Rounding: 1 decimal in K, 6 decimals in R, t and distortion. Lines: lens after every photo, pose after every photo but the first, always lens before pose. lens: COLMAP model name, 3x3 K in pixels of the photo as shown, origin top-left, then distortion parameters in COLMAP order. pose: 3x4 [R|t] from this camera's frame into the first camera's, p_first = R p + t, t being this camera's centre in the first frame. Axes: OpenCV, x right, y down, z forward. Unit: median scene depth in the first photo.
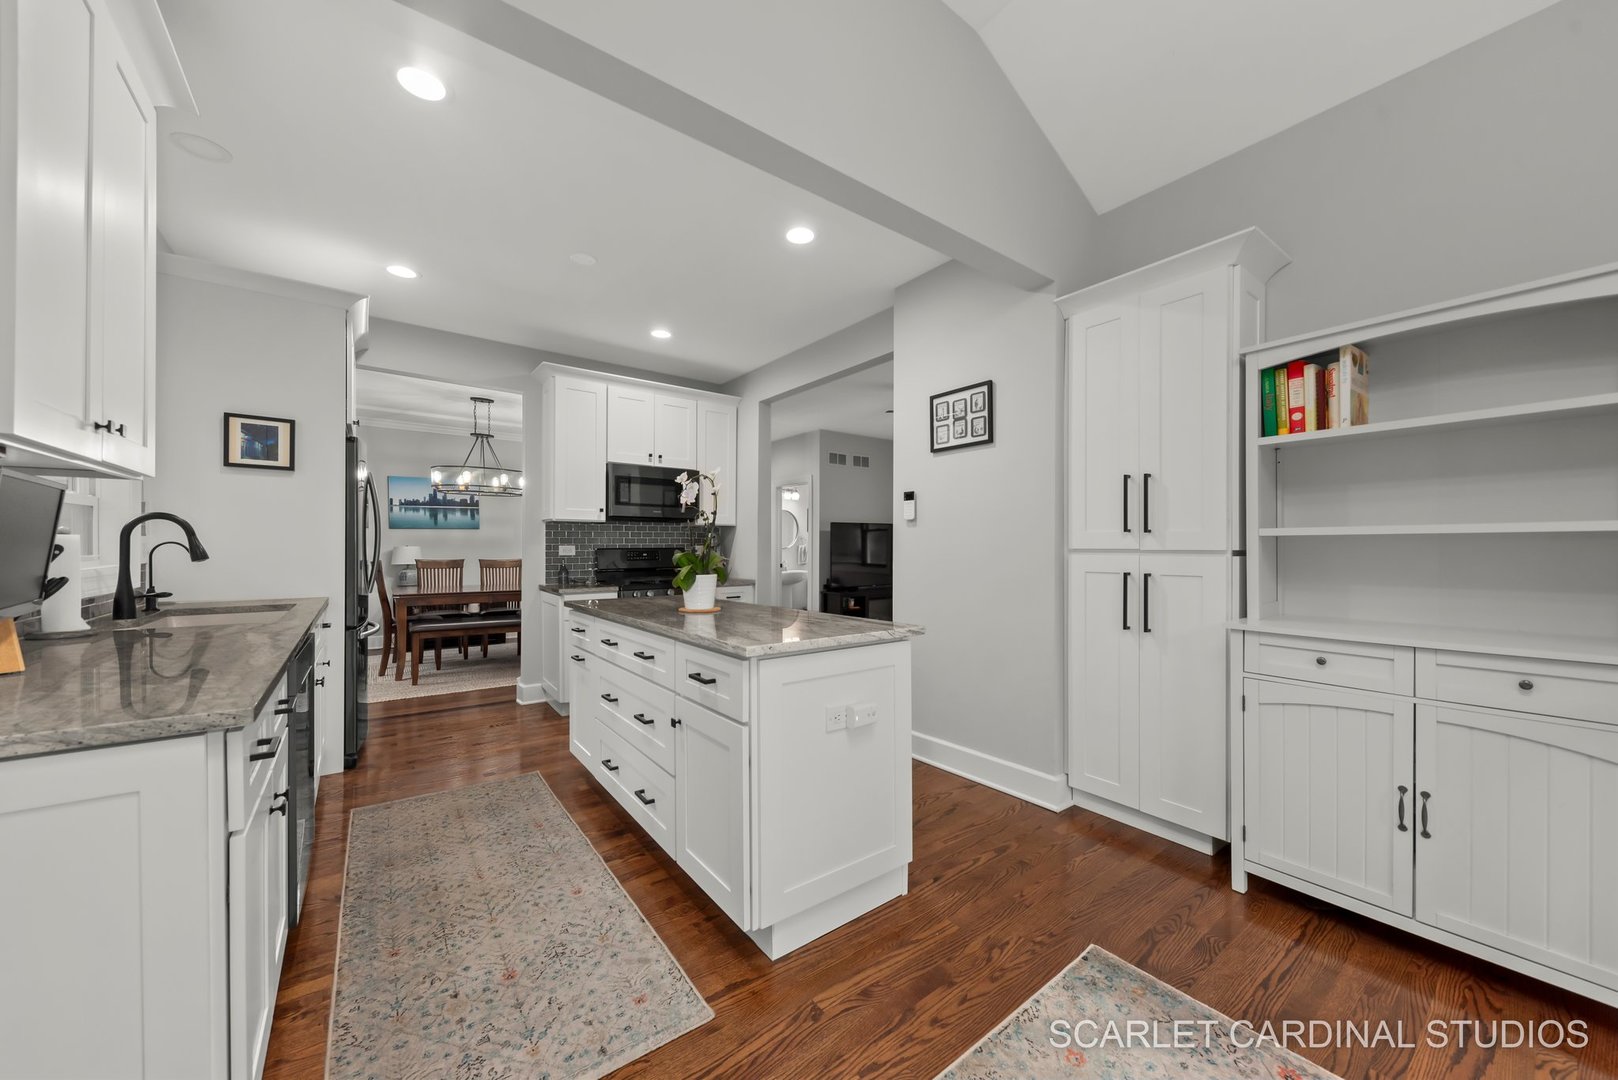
lens RADIAL K [[598.0, 0, 815.1], [0, 598.0, 546.3], [0, 0, 1]] dist [0.003280, -0.001044]
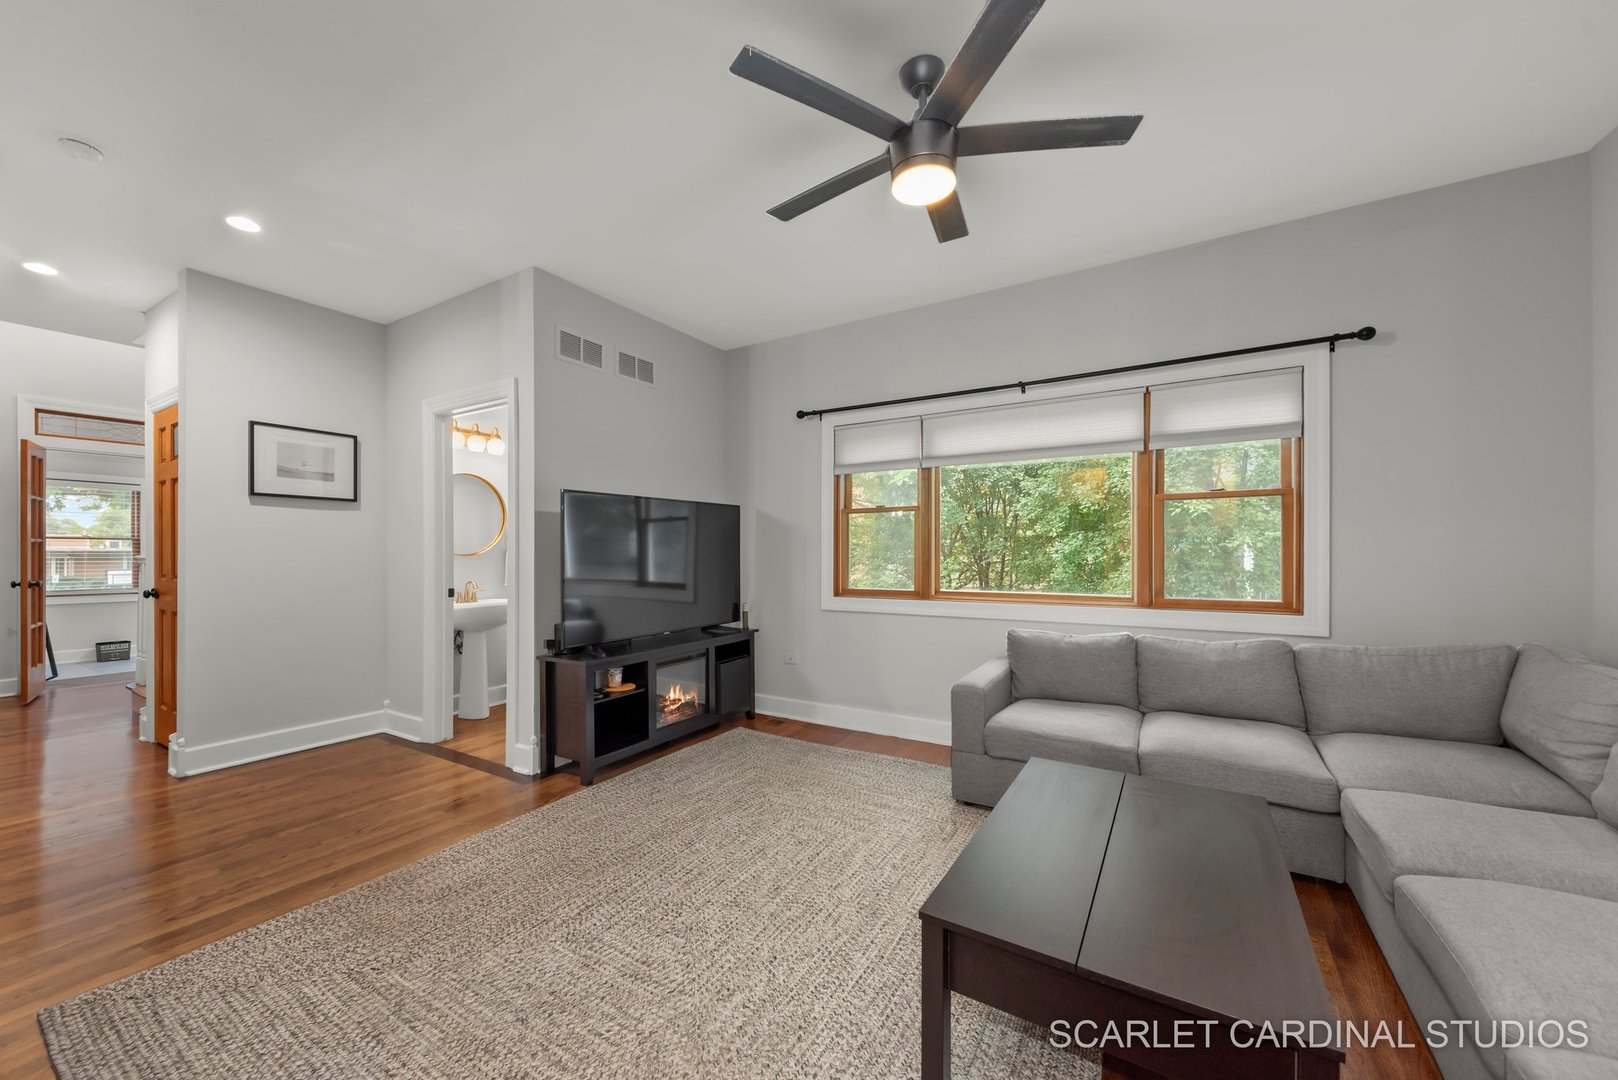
lens RADIAL K [[598.0, 0, 806.6], [0, 598.0, 549.0], [0, 0, 1]] dist [0.003280, -0.001044]
pose [[0.936090, -0.003482, 0.351742, 0.051023], [0.005543, 0.999973, -0.004851, 0.004387], [-0.351716, 0.006491, 0.936084, 0.723782]]
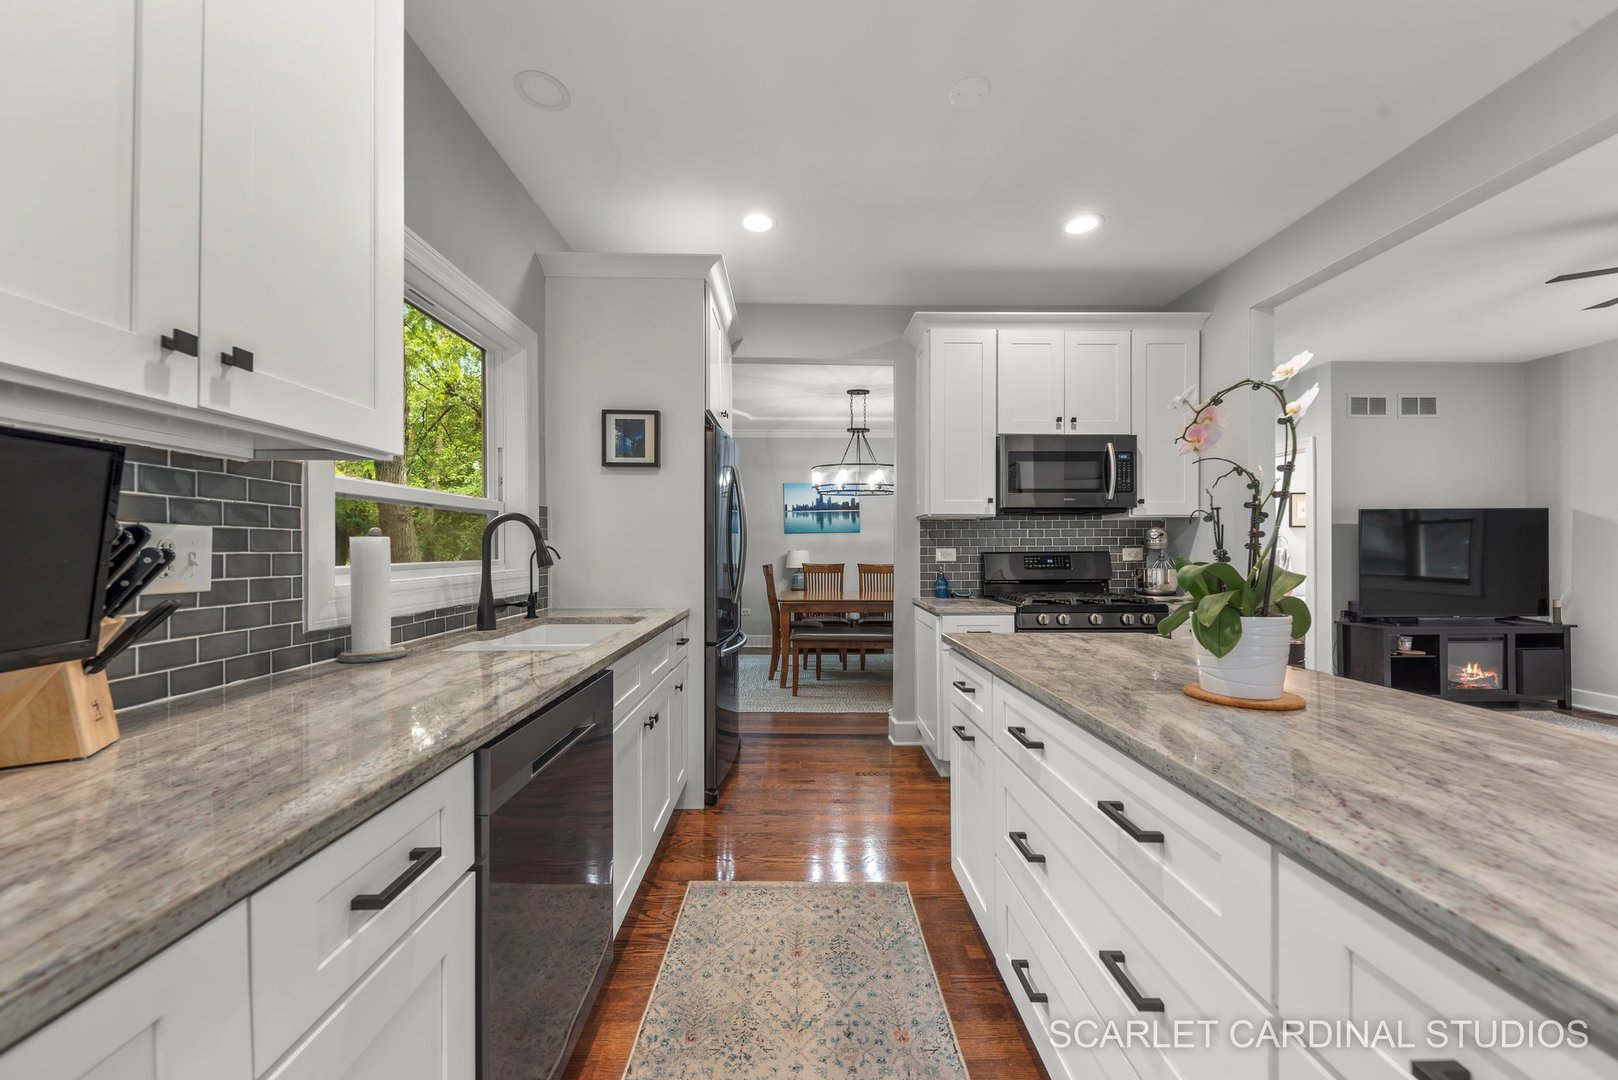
lens RADIAL K [[598.0, 0, 800.5], [0, 598.0, 545.1], [0, 0, 1]] dist [0.003280, -0.001044]
pose [[0.807136, -0.007402, -0.590319, -0.094161], [0.002631, 0.999957, -0.008940, 0.000257], [0.590360, 0.005663, 0.807120, 0.227540]]
